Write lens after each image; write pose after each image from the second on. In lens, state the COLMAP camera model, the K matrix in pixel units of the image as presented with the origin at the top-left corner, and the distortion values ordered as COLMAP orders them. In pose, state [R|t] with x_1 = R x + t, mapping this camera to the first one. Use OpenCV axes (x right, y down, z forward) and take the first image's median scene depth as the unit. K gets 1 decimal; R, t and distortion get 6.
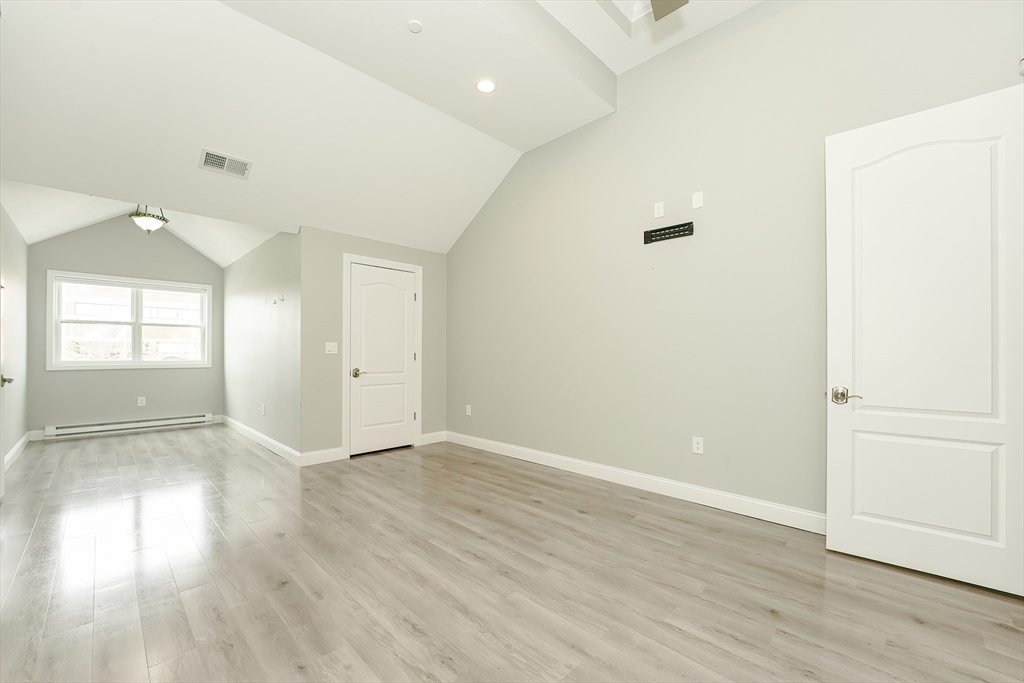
lens RADIAL K [[412.0, 0, 511.6], [0, 412.0, 351.5], [0, 0, 1]] dist [-0.012759, -0.000015]
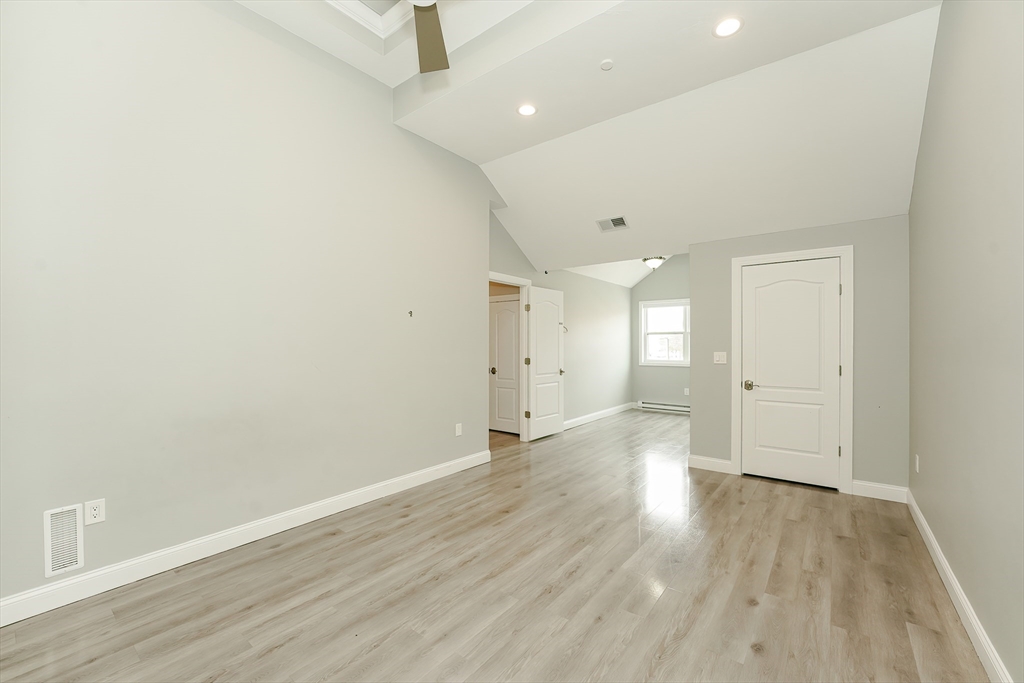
lens RADIAL K [[412.0, 0, 511.6], [0, 412.0, 351.5], [0, 0, 1]] dist [-0.012759, -0.000015]
pose [[0.127500, 0.013598, -0.991745, 0.623976], [0.003477, 0.999894, 0.014157, -0.052055], [0.991833, -0.005253, 0.127439, 0.488343]]
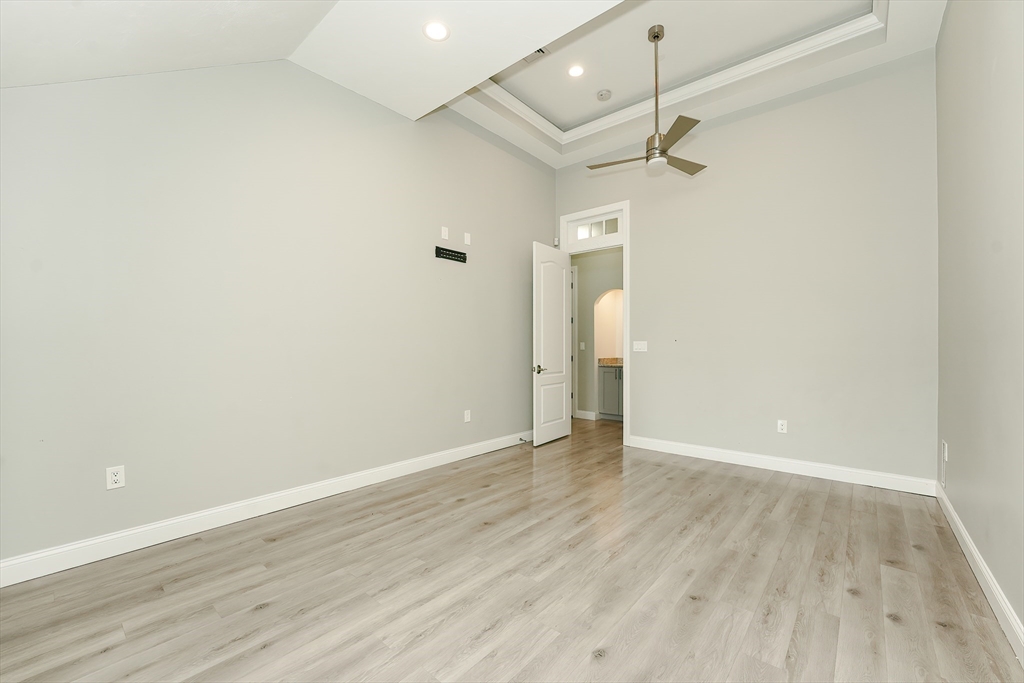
lens RADIAL K [[425.6, 0, 496.2], [0, 425.6, 343.6], [0, 0, 1]] dist [-0.012713, -0.000188]
pose [[-0.060285, 0.003712, 0.998174, -0.902480], [-0.005000, 0.999979, -0.004020, -0.009582], [-0.998169, -0.005233, -0.060265, 0.908891]]
